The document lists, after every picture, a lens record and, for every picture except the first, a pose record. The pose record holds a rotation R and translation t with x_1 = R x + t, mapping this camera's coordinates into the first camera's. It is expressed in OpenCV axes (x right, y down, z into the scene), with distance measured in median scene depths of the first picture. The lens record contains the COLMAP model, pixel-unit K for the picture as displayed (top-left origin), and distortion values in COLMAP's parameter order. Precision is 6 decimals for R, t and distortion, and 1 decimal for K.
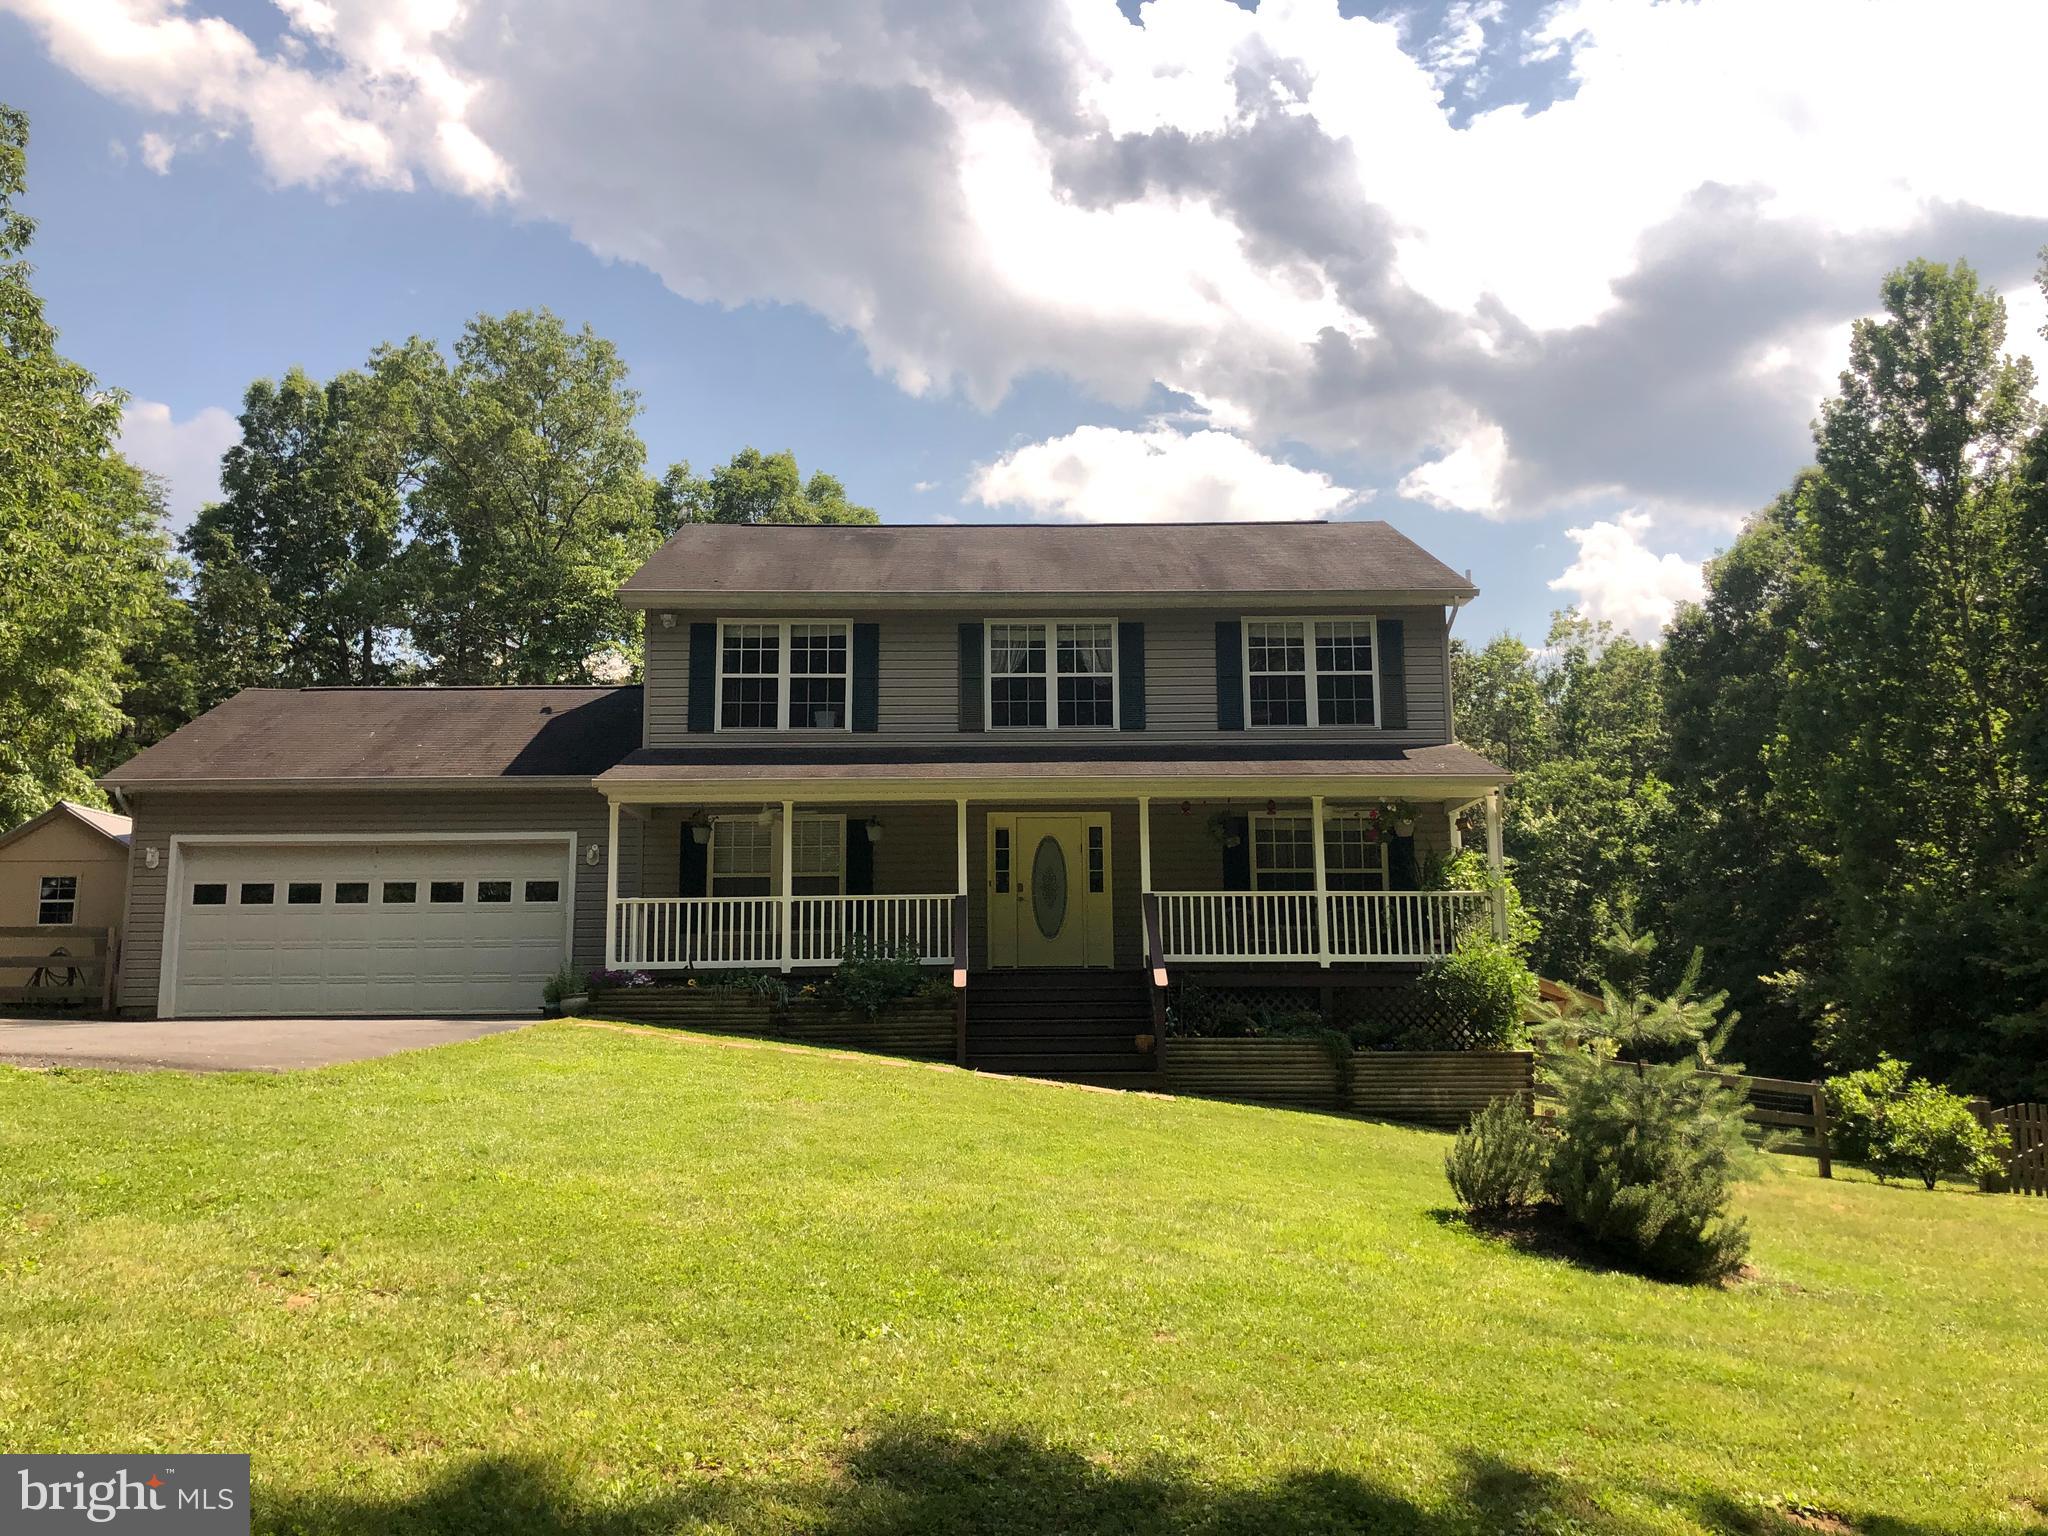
lens RADIAL K [[1681.3, 0, 1032.4], [0, 1681.3, 761.8], [0, 0, 1]] dist [-0.009673, -0.010780]
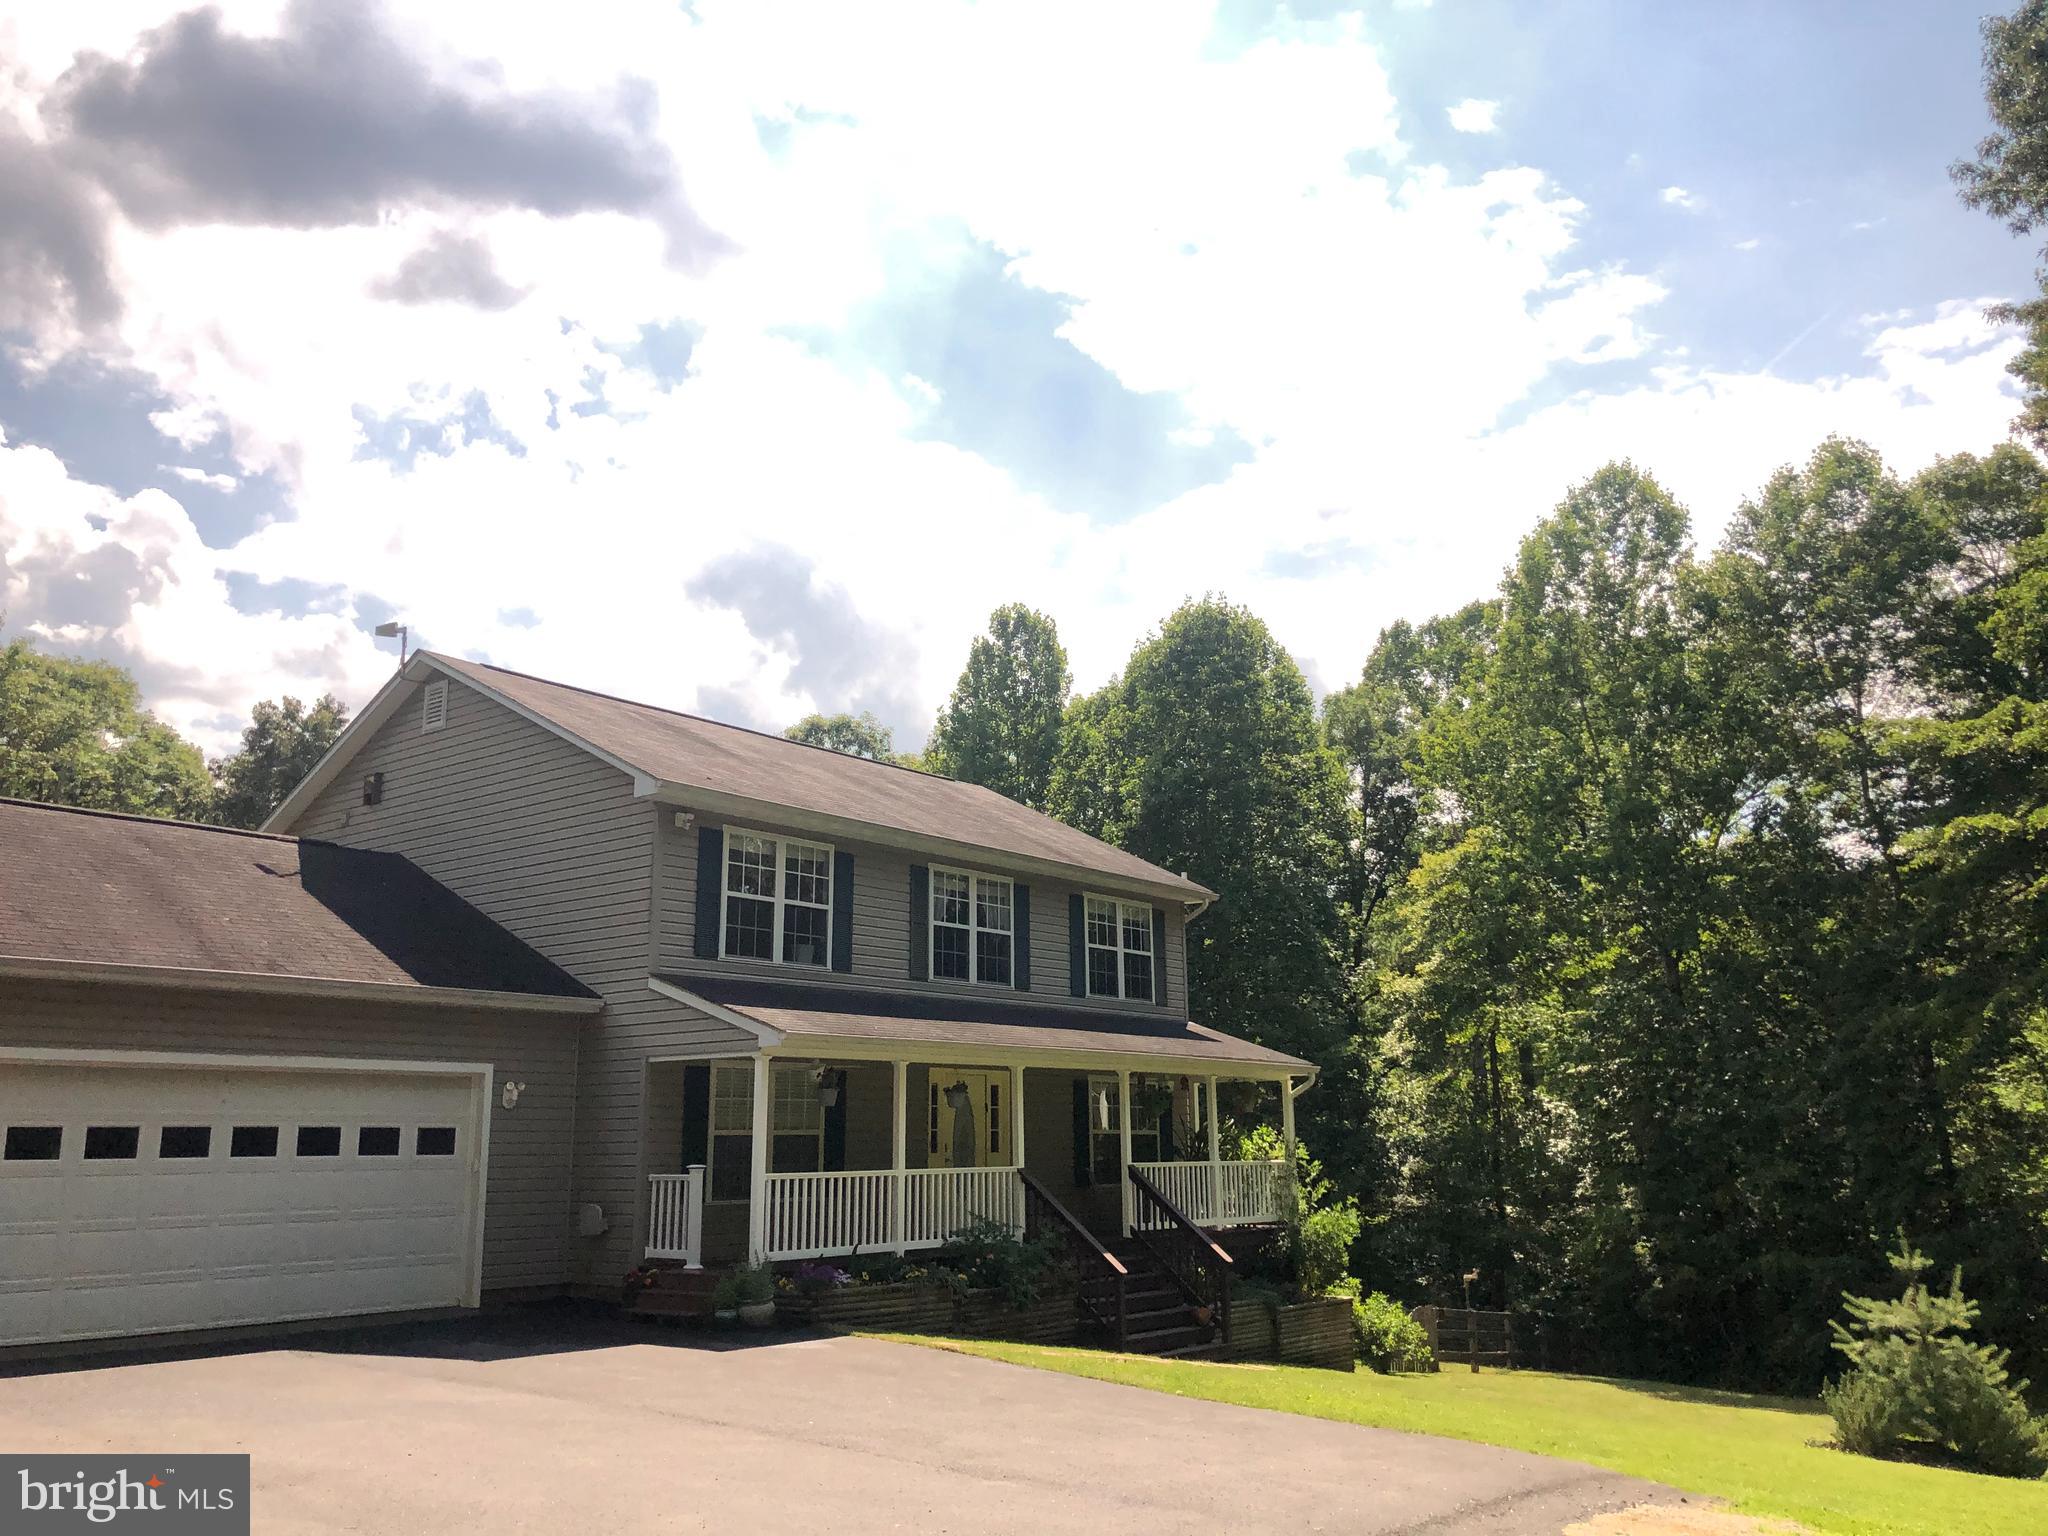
lens RADIAL K [[1681.3, 0, 1033.2], [0, 1681.3, 765.5], [0, 0, 1]] dist [-0.009673, -0.010780]
pose [[0.647118, 0.173459, 0.742395, -0.725774], [-0.117028, 0.984833, -0.128094, -0.023473], [-0.753354, -0.003989, 0.657603, 0.318736]]
